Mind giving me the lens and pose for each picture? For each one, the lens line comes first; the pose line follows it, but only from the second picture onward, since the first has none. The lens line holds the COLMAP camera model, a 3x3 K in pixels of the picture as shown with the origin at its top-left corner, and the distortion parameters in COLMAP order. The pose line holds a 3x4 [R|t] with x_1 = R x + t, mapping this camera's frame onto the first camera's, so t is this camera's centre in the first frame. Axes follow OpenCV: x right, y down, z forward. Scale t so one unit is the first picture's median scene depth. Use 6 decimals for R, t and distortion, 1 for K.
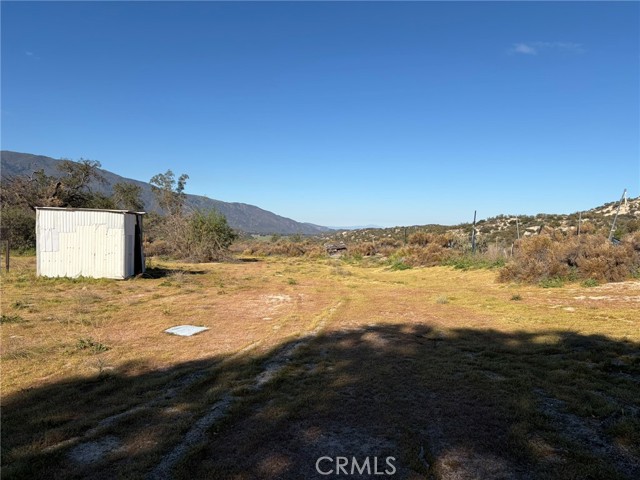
lens RADIAL K [[490.5, 0, 319.6], [0, 490.5, 239.0], [0, 0, 1]] dist [0.055608, -0.063192]
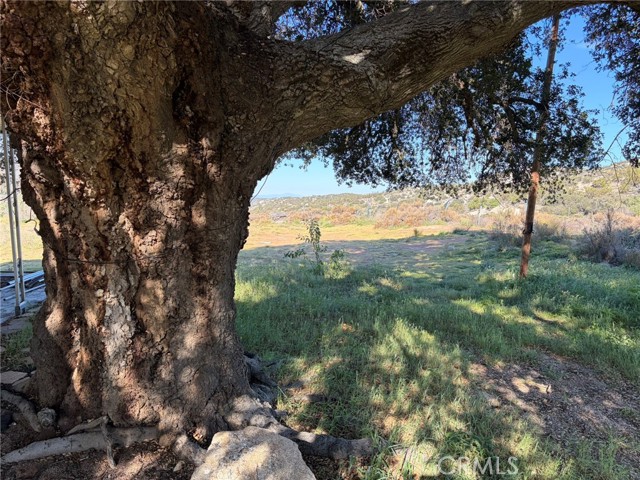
lens RADIAL K [[490.5, 0, 317.1], [0, 490.5, 242.3], [0, 0, 1]] dist [0.055608, -0.063192]
pose [[0.986079, -0.028765, 0.163771, -0.093804], [0.017150, 0.997264, 0.071902, -0.005881], [-0.165392, -0.068093, 0.983874, -0.410392]]
